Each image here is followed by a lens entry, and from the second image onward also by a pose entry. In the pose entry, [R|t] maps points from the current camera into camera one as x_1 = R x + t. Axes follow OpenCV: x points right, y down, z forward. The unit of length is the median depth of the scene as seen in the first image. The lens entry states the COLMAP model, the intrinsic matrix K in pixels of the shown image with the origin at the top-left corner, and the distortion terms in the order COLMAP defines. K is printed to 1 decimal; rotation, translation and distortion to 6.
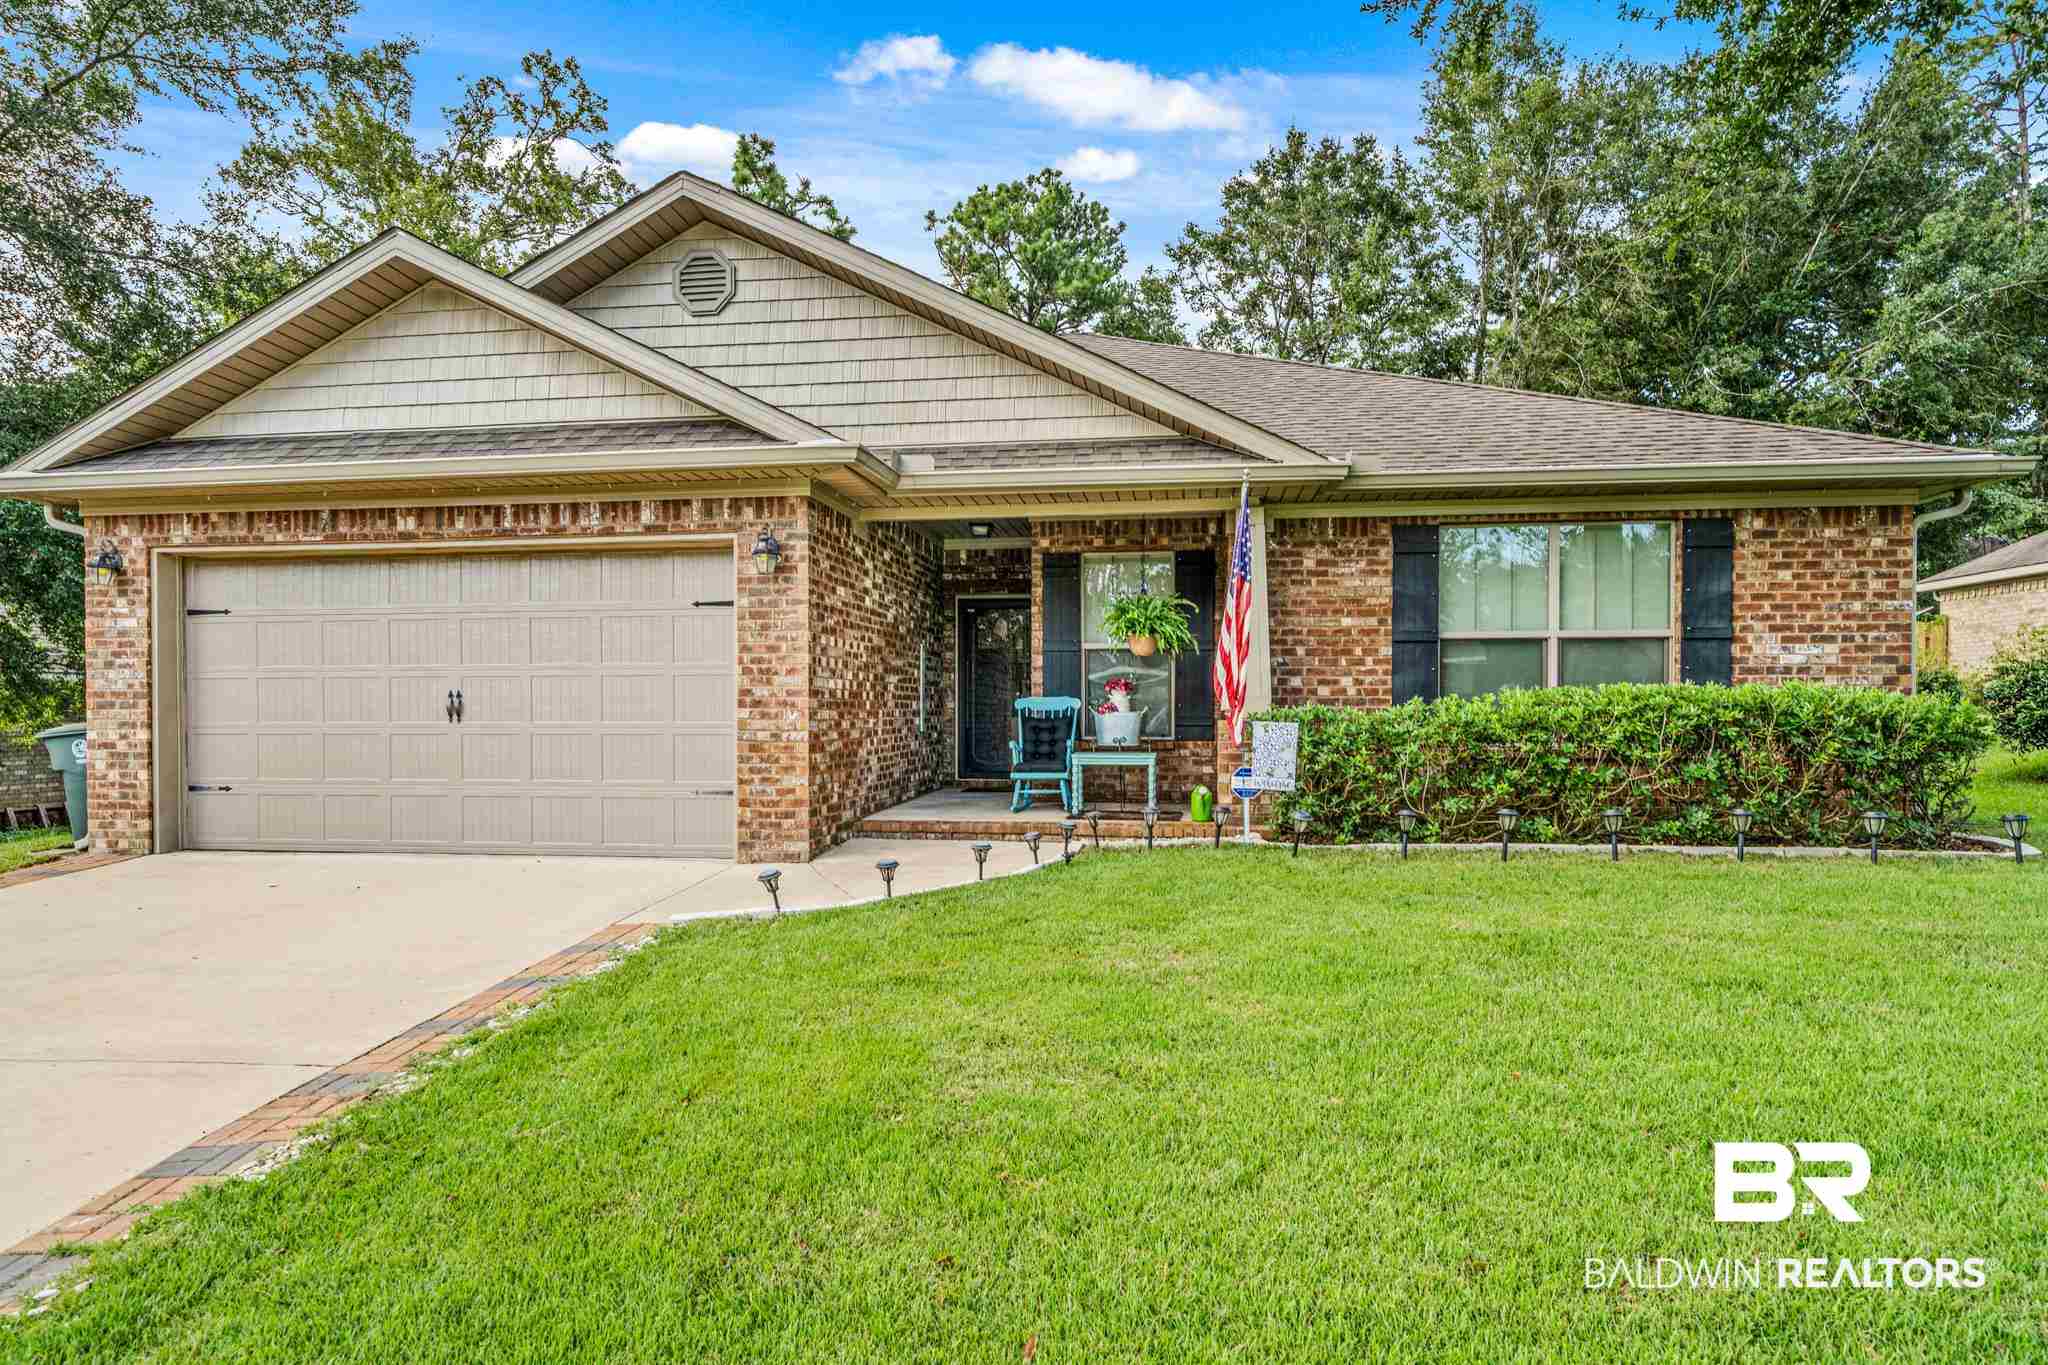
lens RADIAL K [[1113.7, 0, 1000.5], [0, 1113.7, 799.2], [0, 0, 1]] dist [-0.002280, 0.002614]
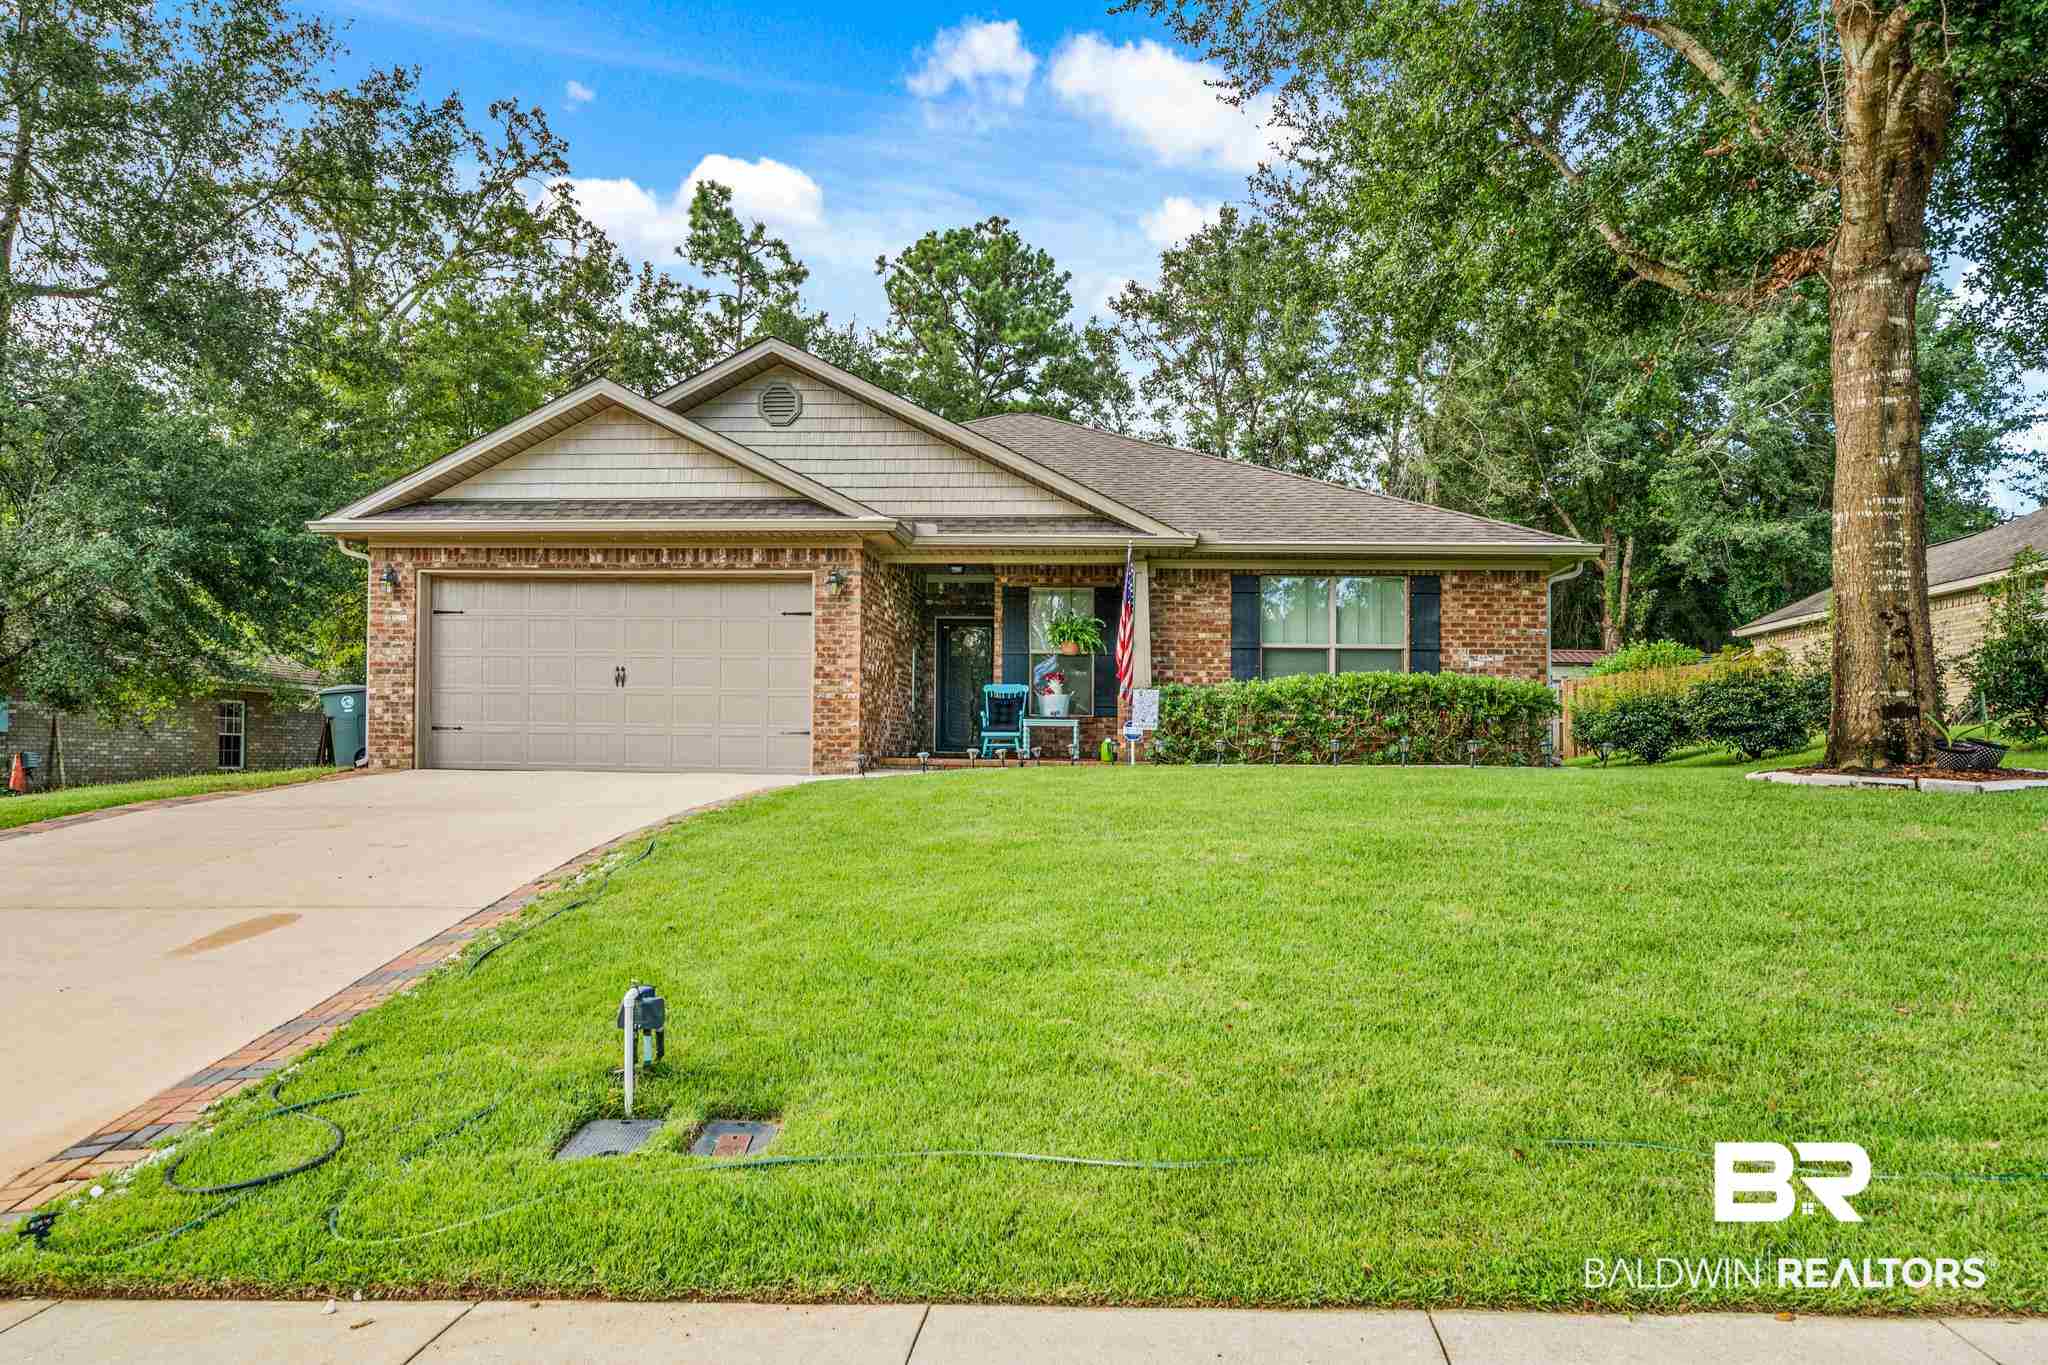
lens RADIAL K [[1299.5, 0, 1025.8], [0, 1299.5, 681.5], [0, 0, 1]] dist [0.000714, -0.000546]
pose [[0.997078, 0.018676, 0.074067, -0.064645], [-0.007876, 0.989617, -0.143517, 0.166237], [-0.075979, 0.142514, 0.986872, -0.758448]]
